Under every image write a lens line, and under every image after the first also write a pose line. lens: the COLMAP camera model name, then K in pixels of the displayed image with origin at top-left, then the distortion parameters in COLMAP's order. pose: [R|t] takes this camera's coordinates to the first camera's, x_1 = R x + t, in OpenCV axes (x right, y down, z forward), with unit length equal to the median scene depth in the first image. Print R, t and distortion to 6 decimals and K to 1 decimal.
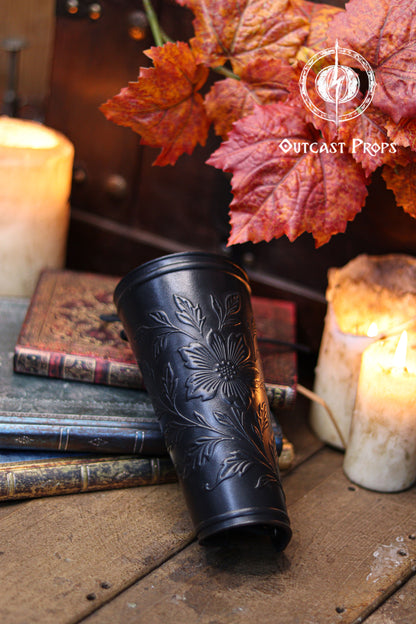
lens RADIAL K [[1533.2, 0, 208.0], [0, 1533.2, 312.0], [0, 0, 1]] dist [-0.188492, 0.474835]
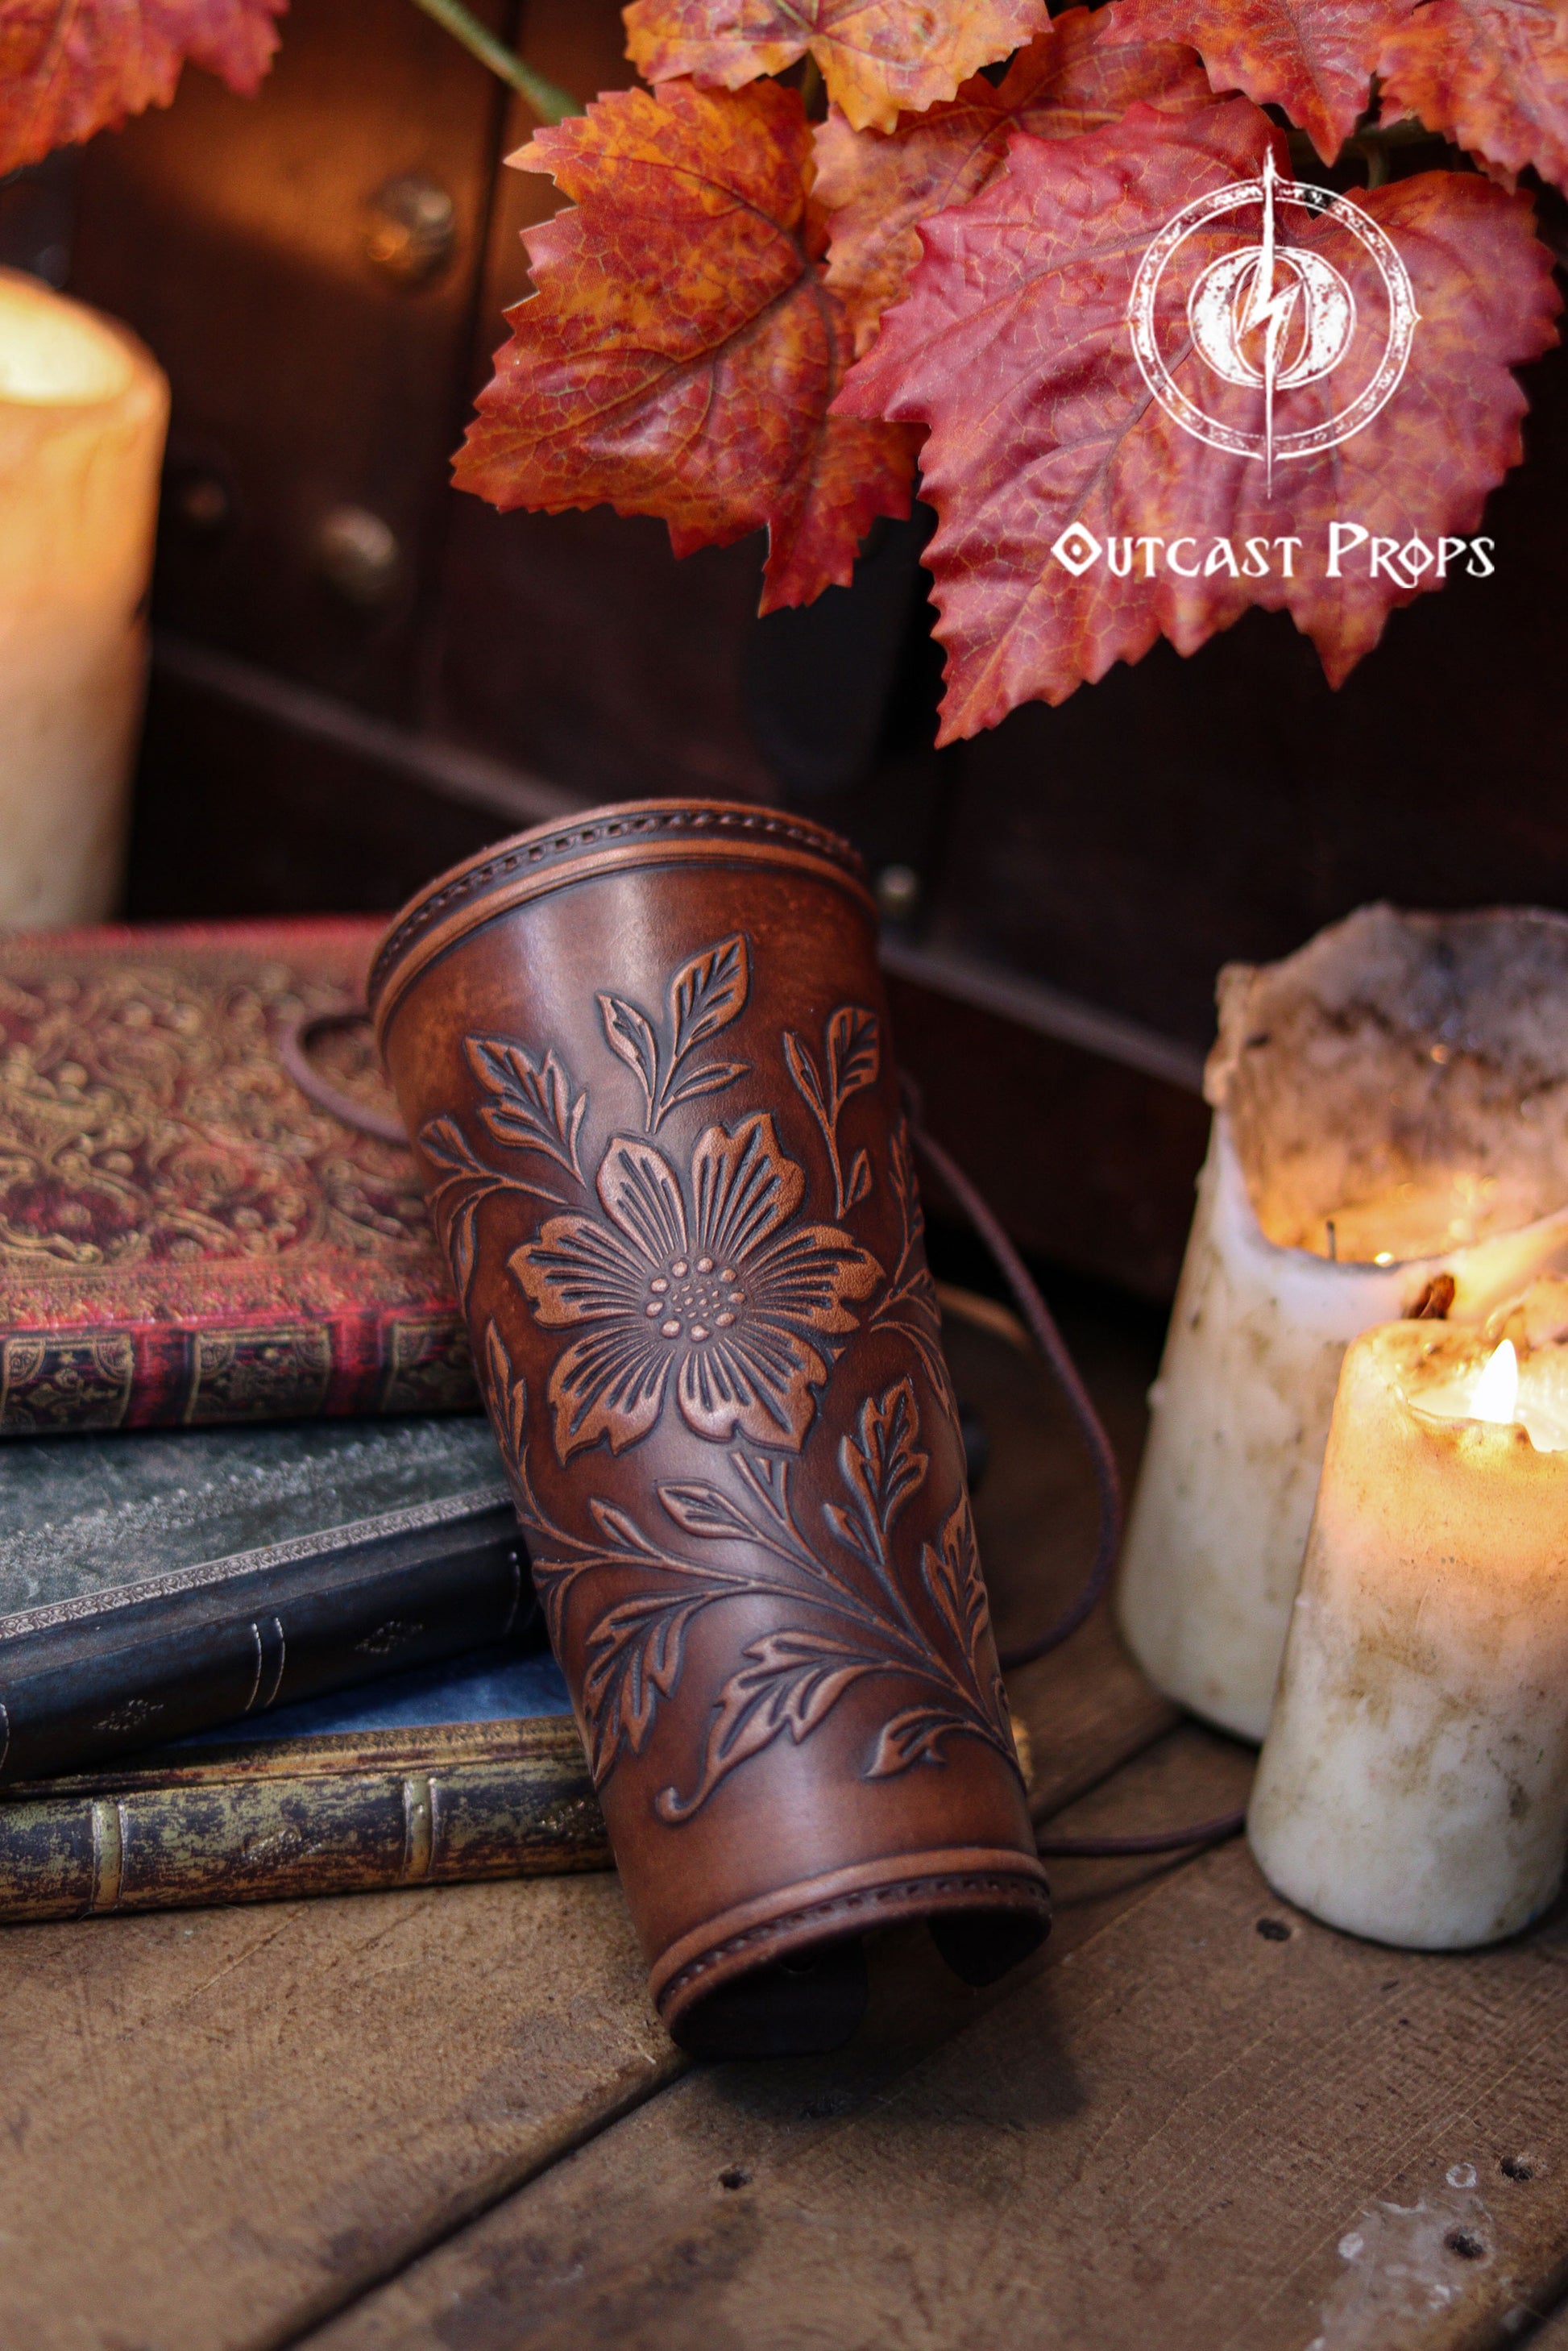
lens RADIAL K [[5775.9, 0, 784.0], [0, 5775.9, 1175.5], [0, 0, 1]] dist [-0.188492, 0.474835]
pose [[0.998933, 0.038729, -0.025148, 0.038146], [-0.037407, 0.997995, 0.051055, -0.040693], [0.027075, -0.050060, 0.998379, 0.135325]]
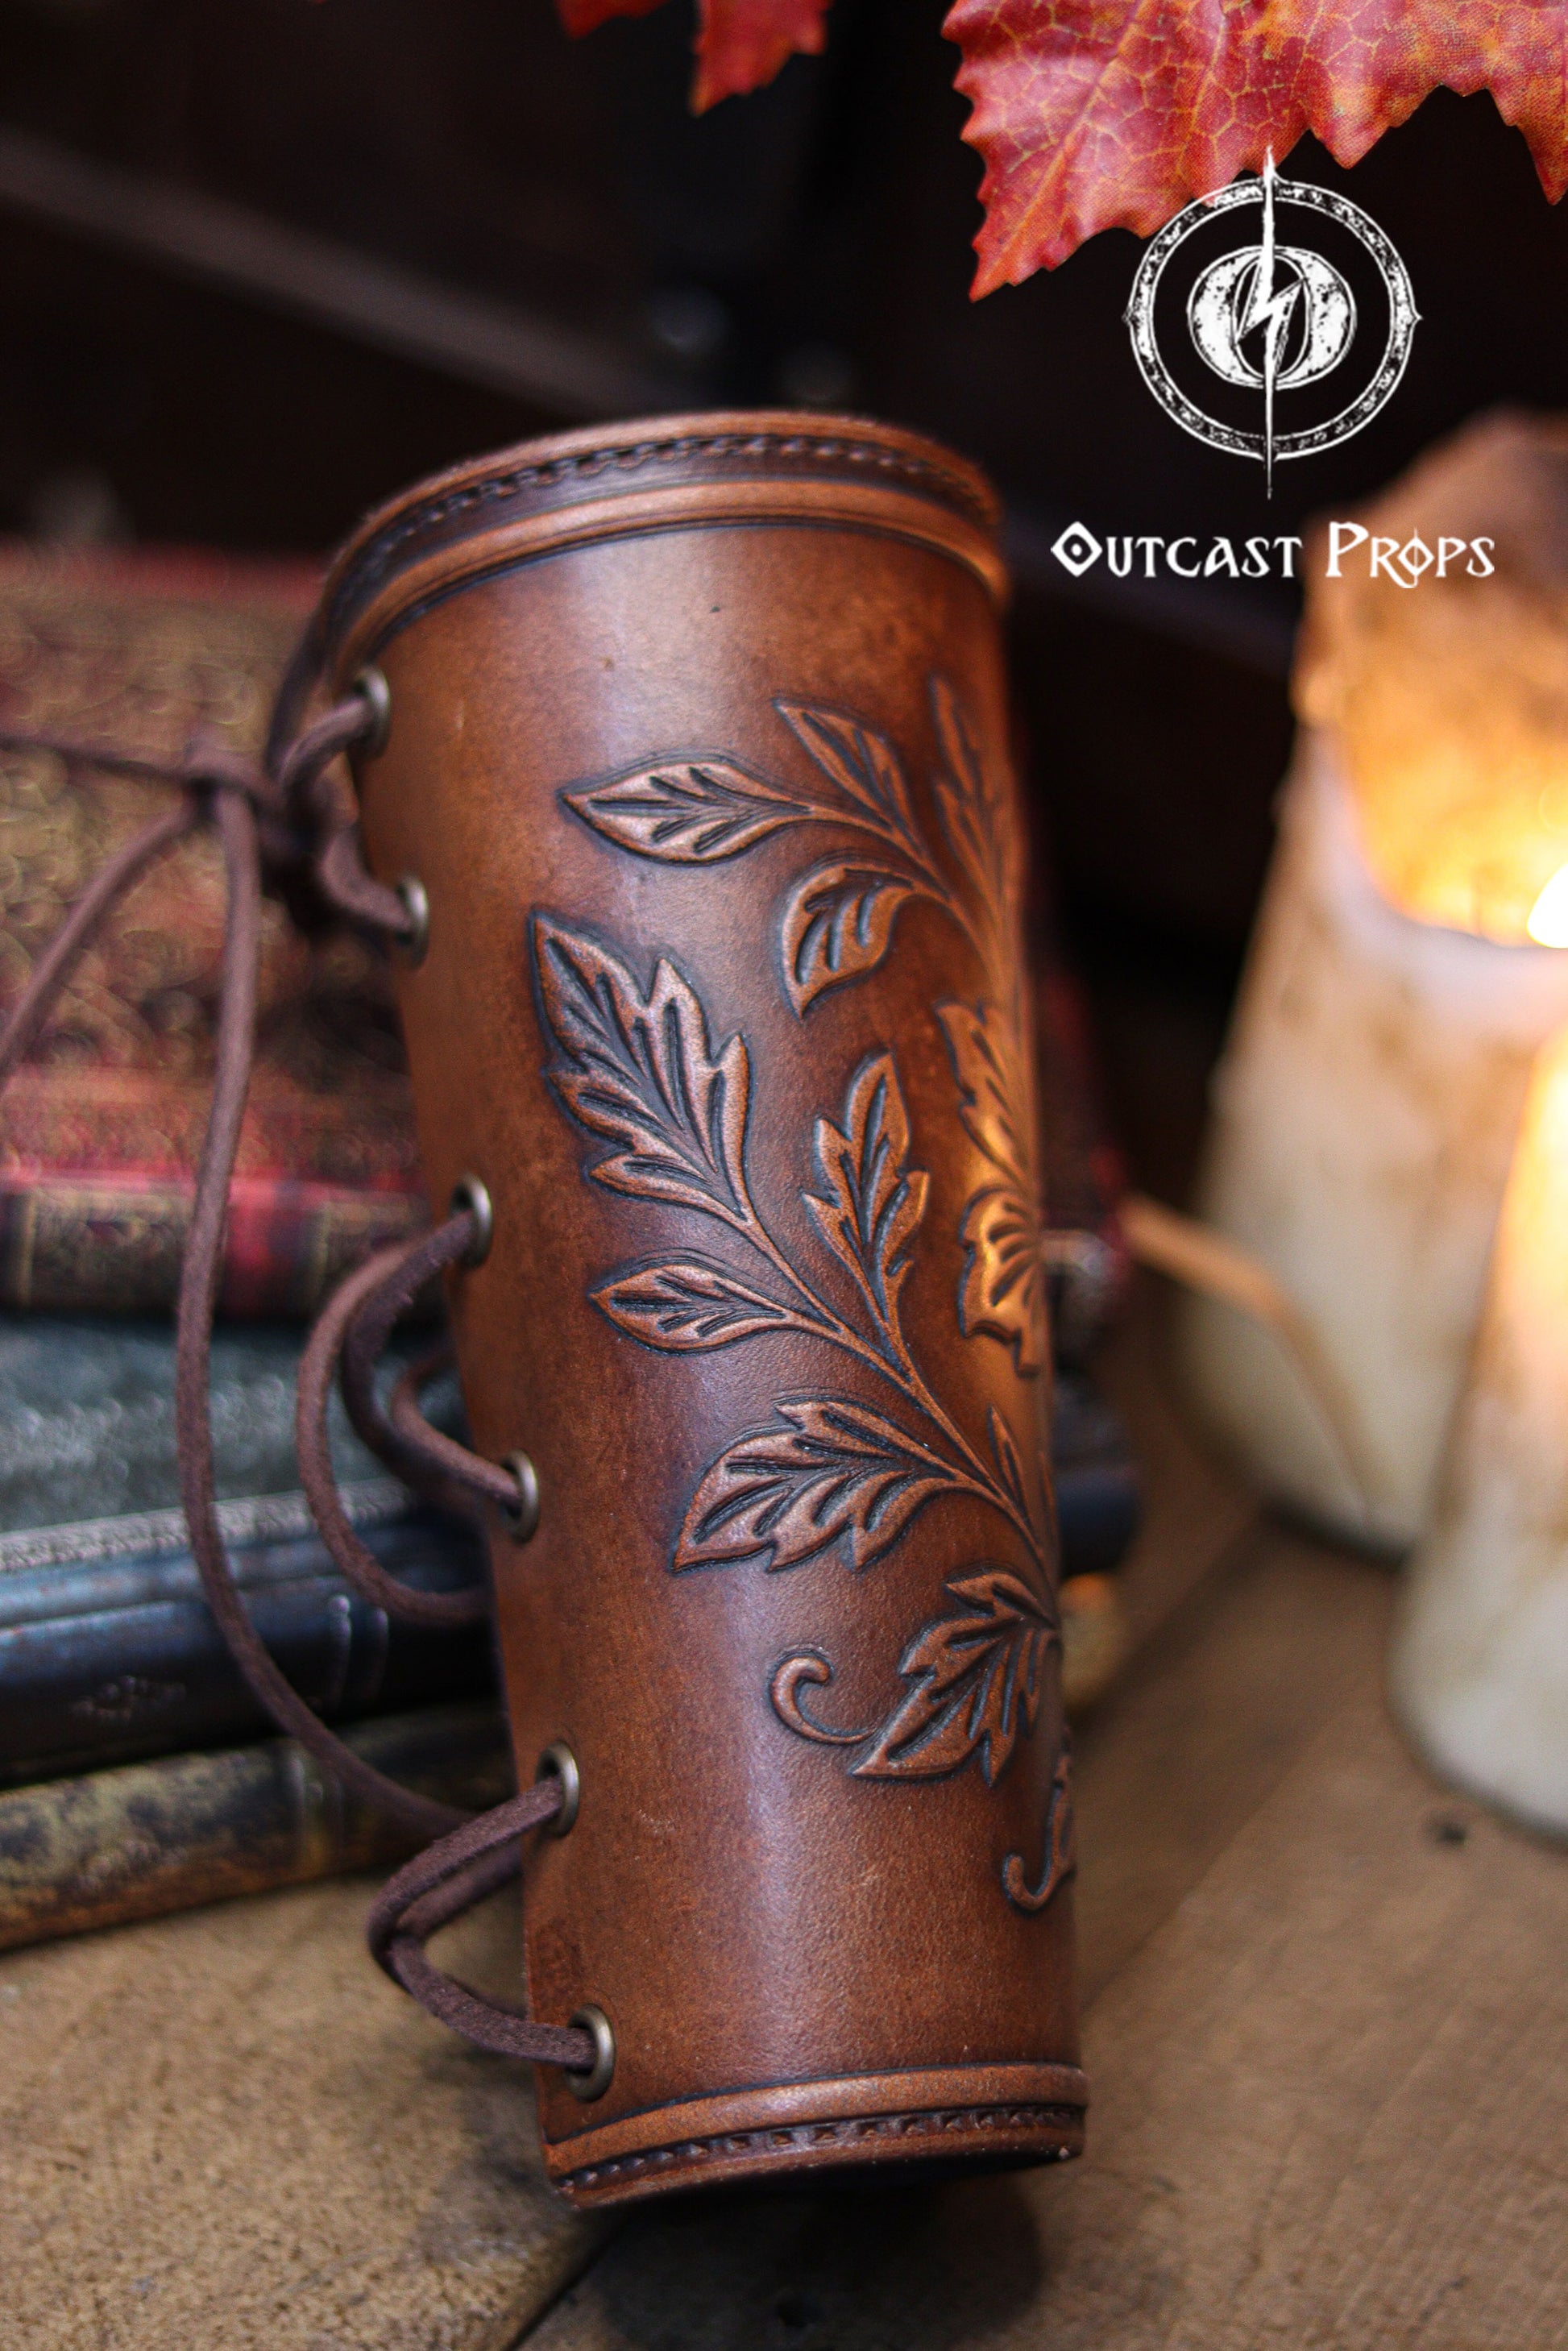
lens RADIAL K [[5775.9, 0, 784.0], [0, 5775.9, 1175.5], [0, 0, 1]] dist [-0.188492, 0.474835]
pose [[0.998804, -0.017091, 0.045803, -0.010521], [0.007346, 0.978732, 0.205014, -0.093120], [-0.048332, -0.204432, 0.977687, 0.386614]]
